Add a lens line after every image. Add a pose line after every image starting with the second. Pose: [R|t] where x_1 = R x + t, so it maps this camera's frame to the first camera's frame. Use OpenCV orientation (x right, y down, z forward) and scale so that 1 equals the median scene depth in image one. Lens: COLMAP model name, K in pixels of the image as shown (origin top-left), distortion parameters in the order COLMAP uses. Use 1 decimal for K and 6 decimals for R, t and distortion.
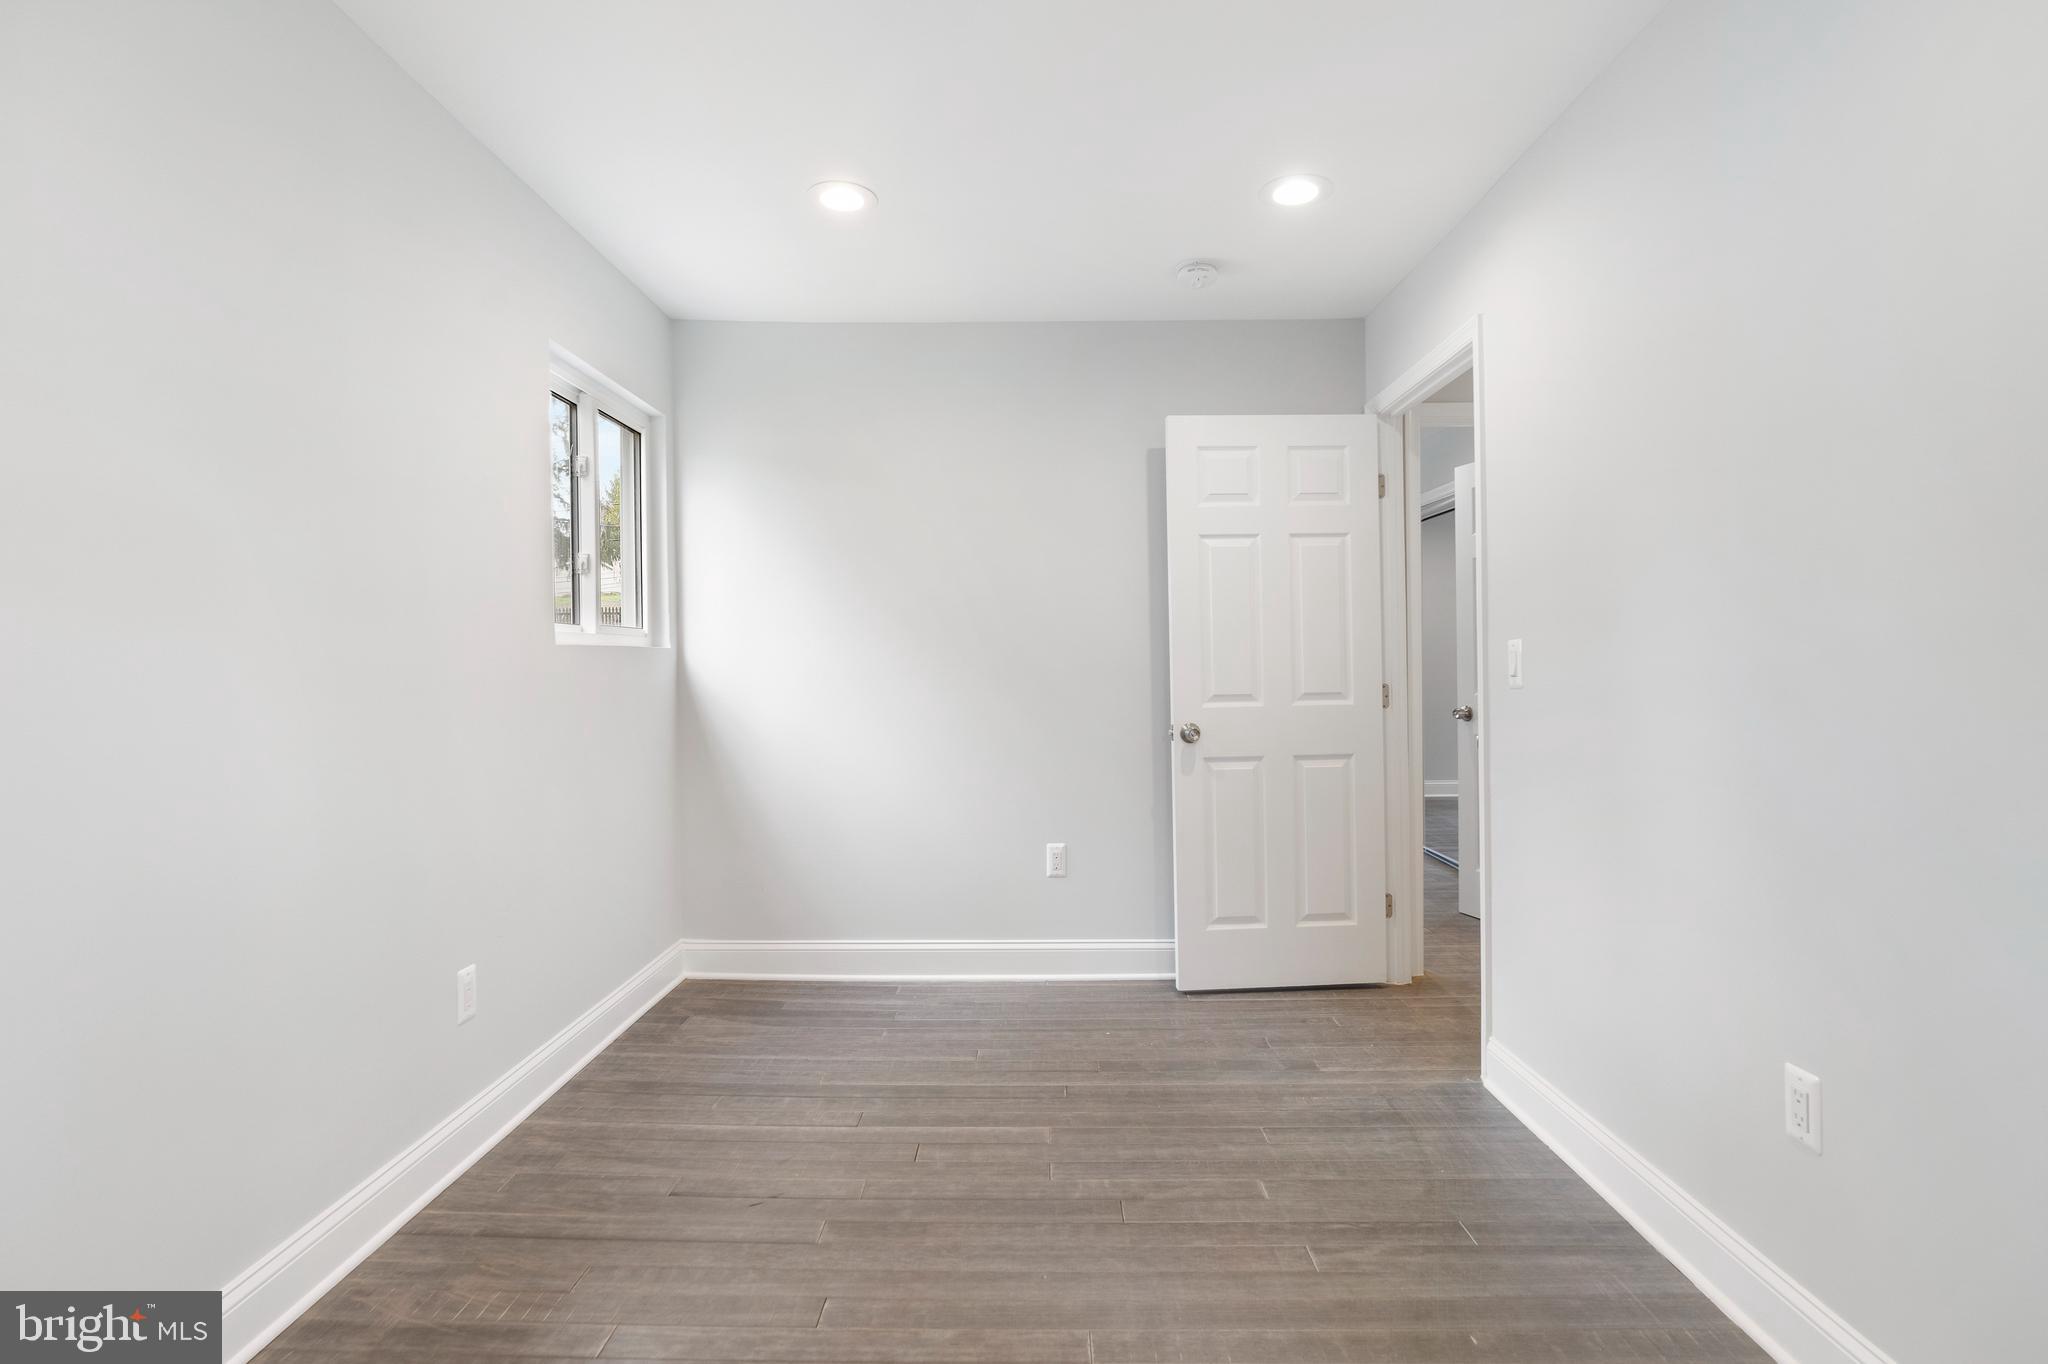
lens RADIAL K [[956.3, 0, 1026.1], [0, 956.3, 675.2], [0, 0, 1]] dist [-0.012418, 0.004969]
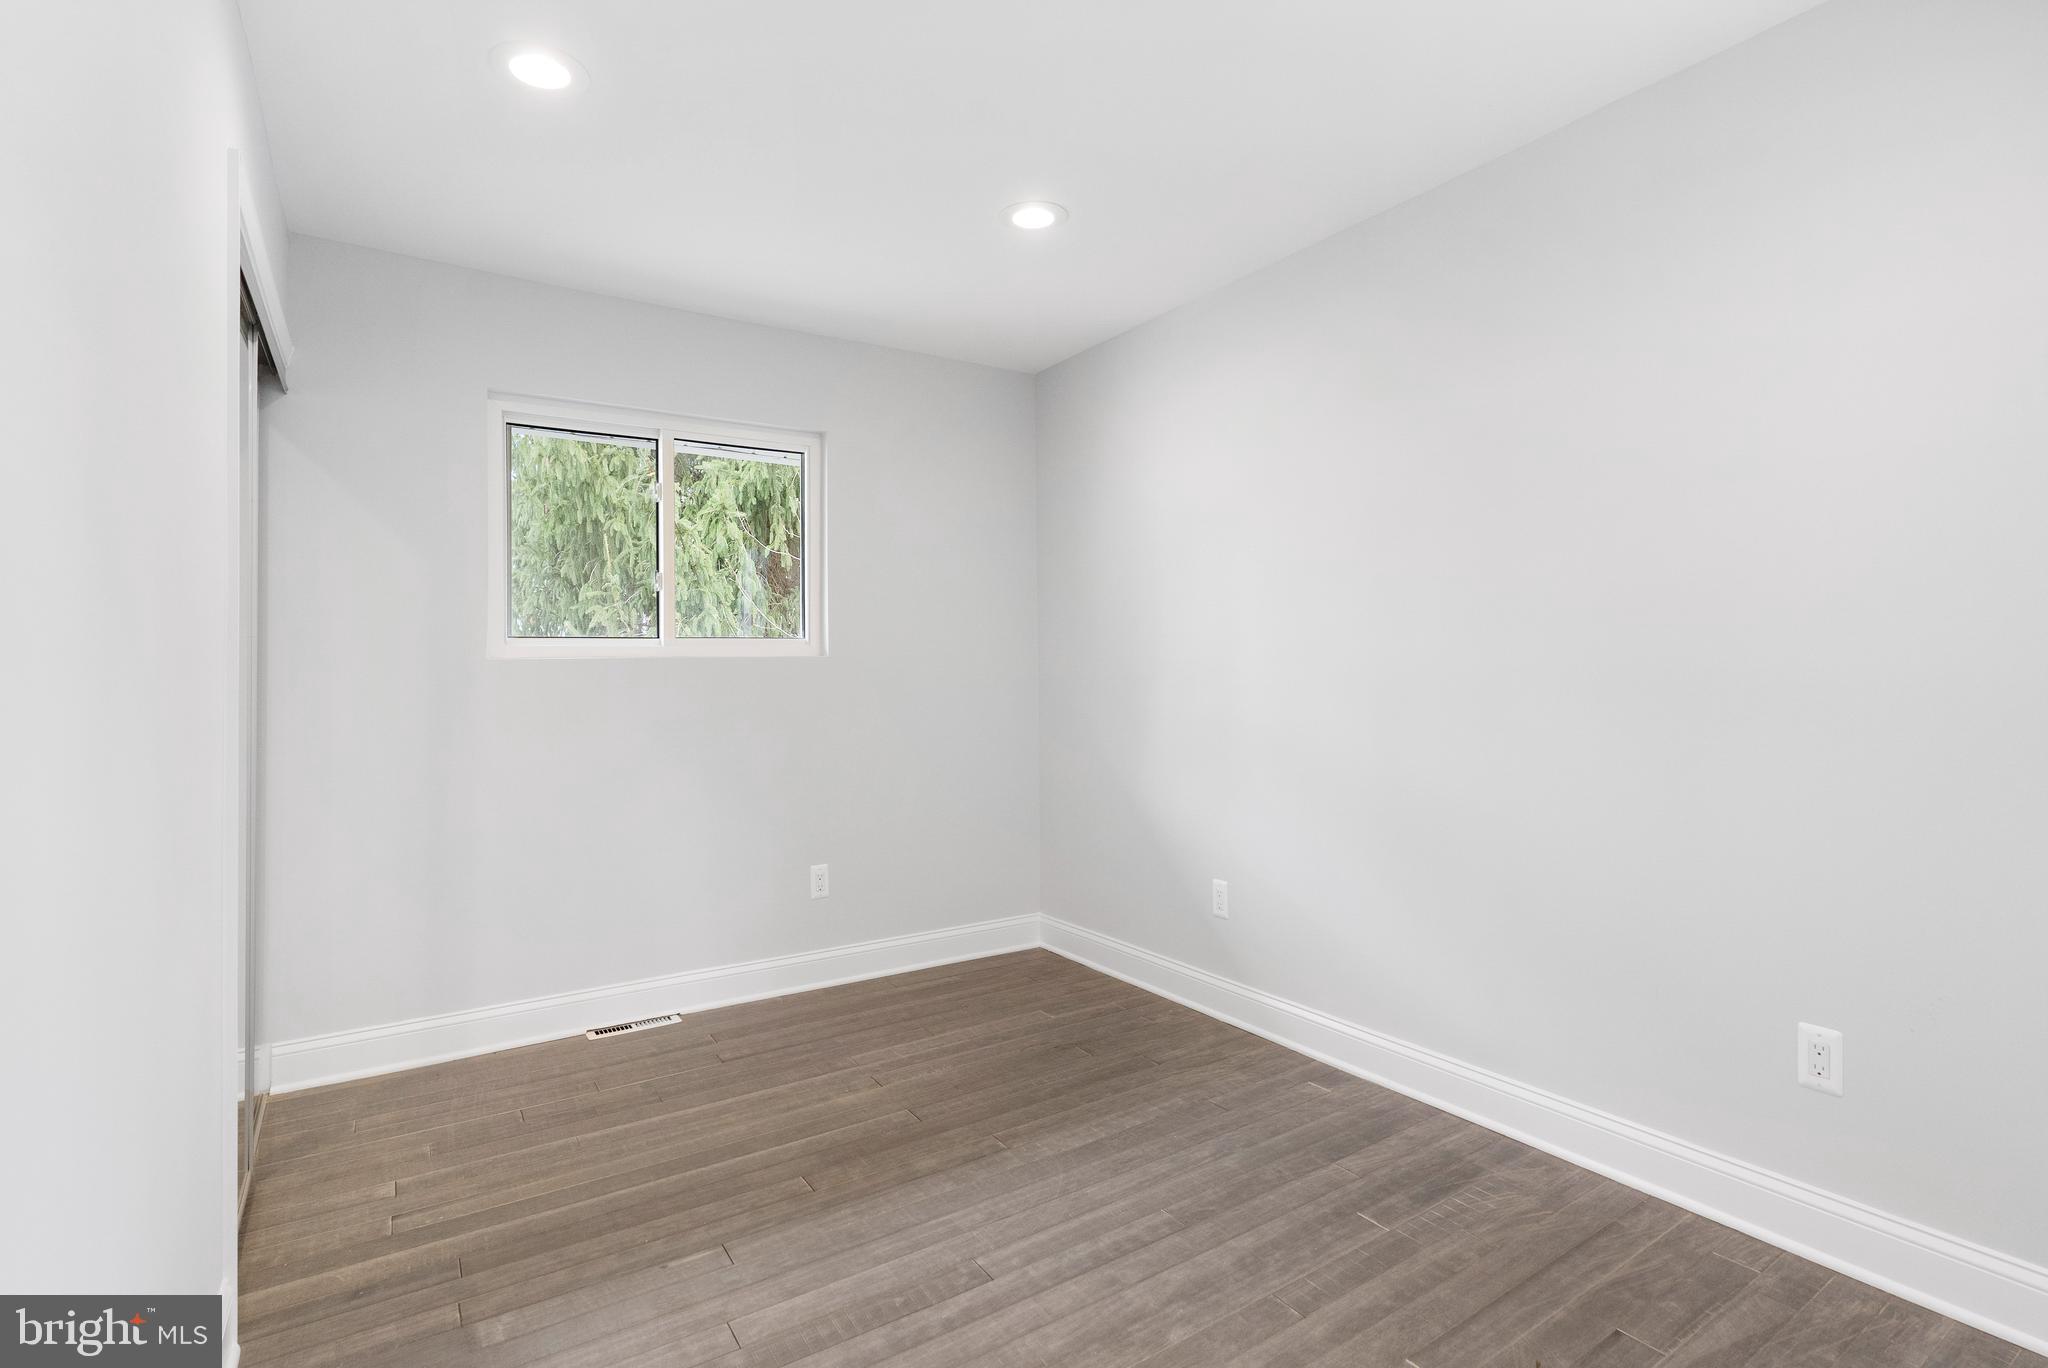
lens RADIAL K [[956.3, 0, 1027.1], [0, 956.3, 676.2], [0, 0, 1]] dist [-0.012418, 0.004969]
pose [[-0.823691, 0.015071, -0.566838, 0.514989], [0.007276, 0.999845, 0.016010, -0.020077], [0.566992, 0.009063, -0.823674, 1.482725]]
